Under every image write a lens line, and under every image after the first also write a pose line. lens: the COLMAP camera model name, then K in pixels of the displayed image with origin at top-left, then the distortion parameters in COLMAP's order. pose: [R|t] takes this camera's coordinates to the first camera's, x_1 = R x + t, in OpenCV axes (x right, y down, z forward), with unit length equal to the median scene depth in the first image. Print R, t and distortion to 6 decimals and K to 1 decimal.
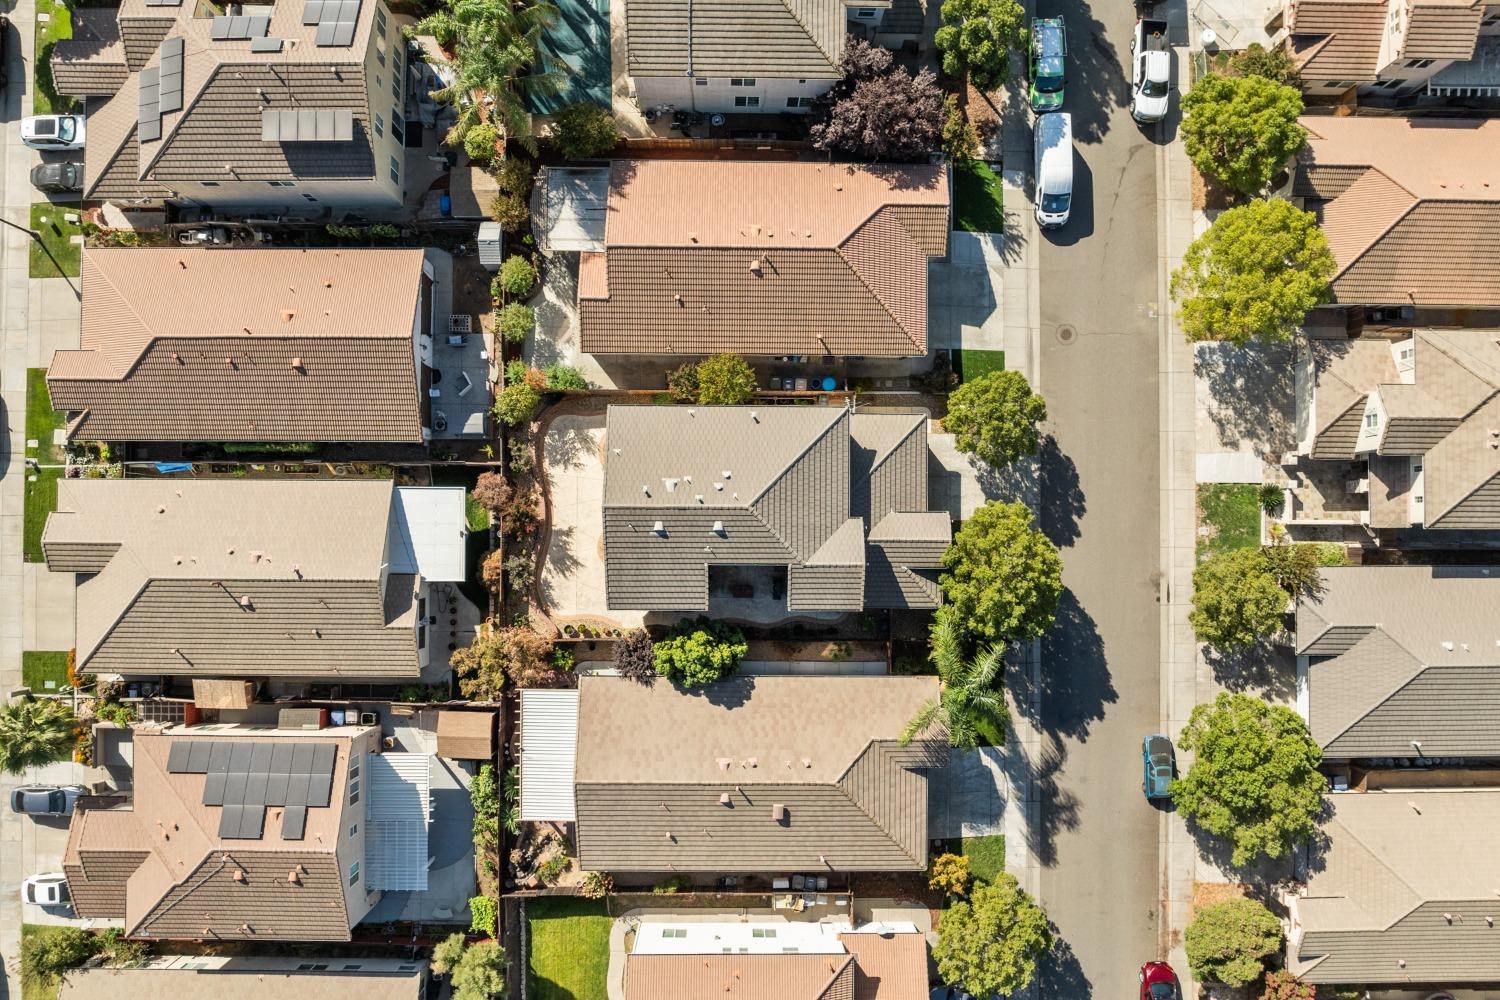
lens RADIAL K [[1034.6, 0, 751.8], [0, 1034.6, 532.9], [0, 0, 1]] dist [-0.023756, -0.001235]
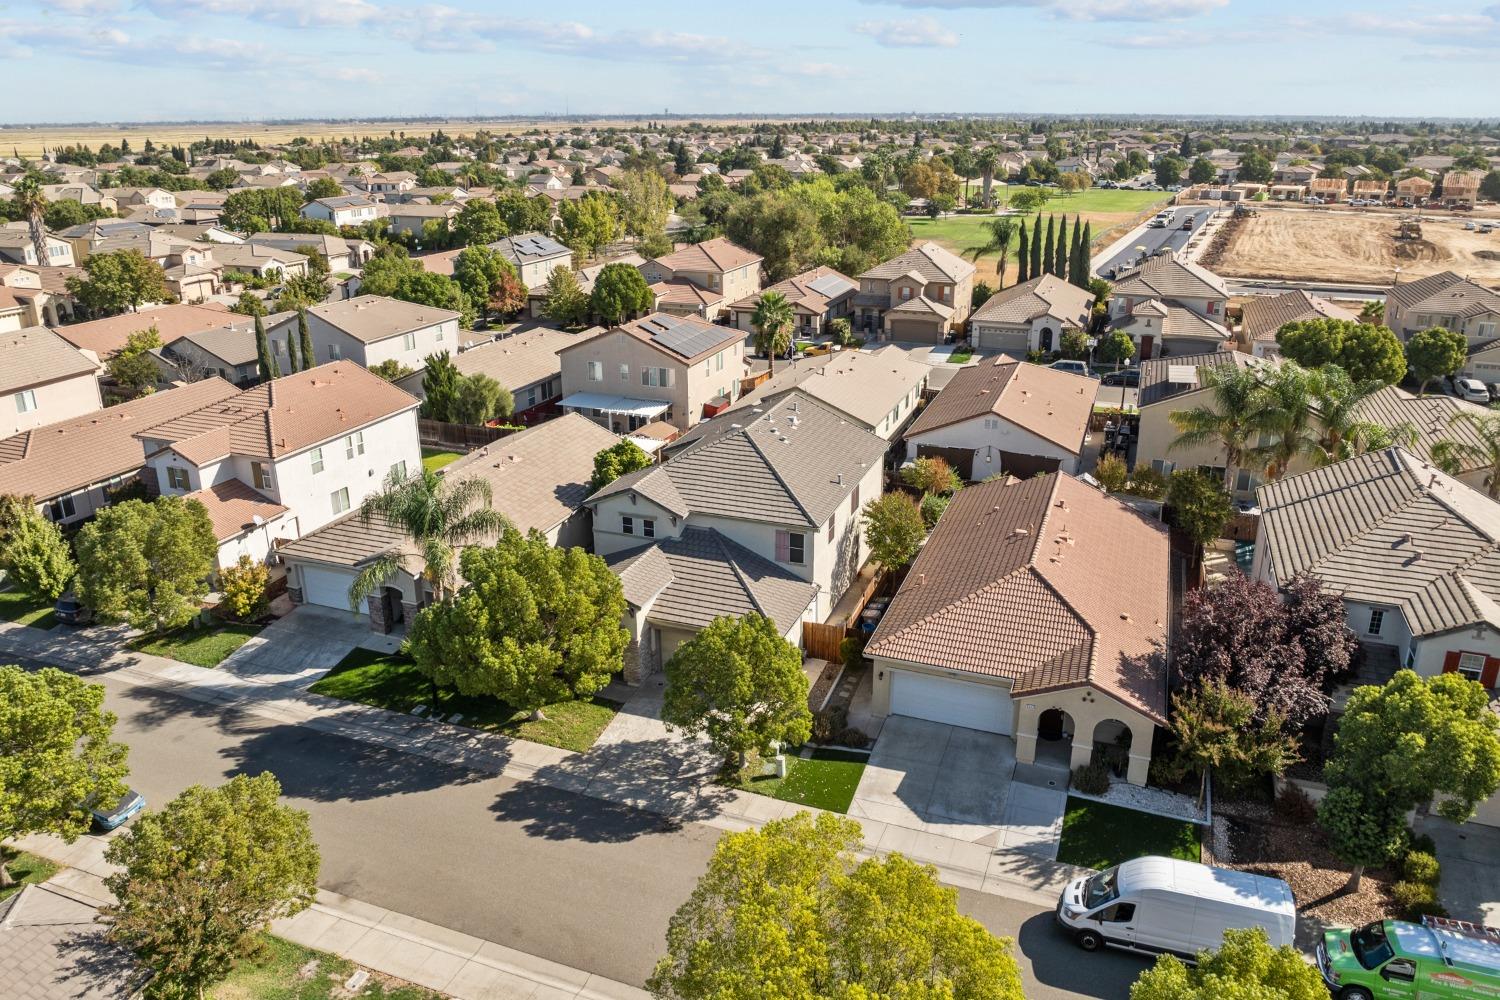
lens RADIAL K [[1034.6, 0, 751.8], [0, 1034.6, 532.9], [0, 0, 1]] dist [-0.023756, -0.001235]
pose [[-0.349342, 0.344334, -0.871433, 0.722434], [-0.936901, -0.115169, 0.330079, -0.303842], [0.013296, 0.931757, 0.362840, 0.652775]]
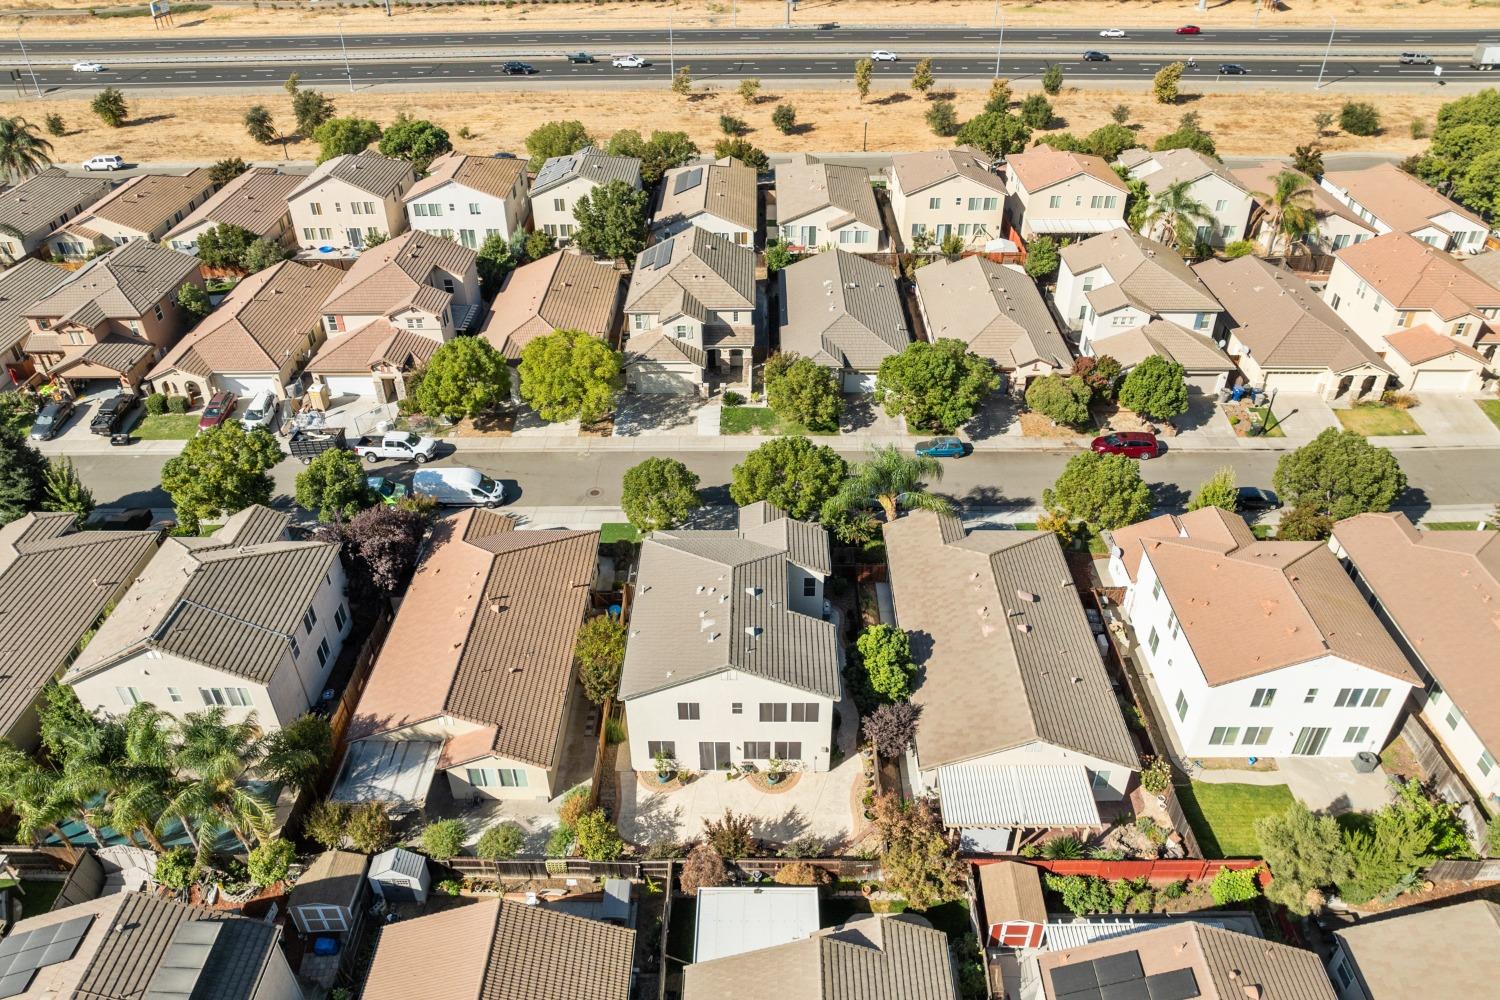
lens RADIAL K [[1034.6, 0, 751.8], [0, 1034.6, 532.9], [0, 0, 1]] dist [-0.023756, -0.001235]
pose [[0.005961, -0.615421, 0.788176, -0.697704], [0.999982, 0.003930, -0.004495, -0.000746], [-0.000331, 0.788189, 0.615433, 0.288484]]
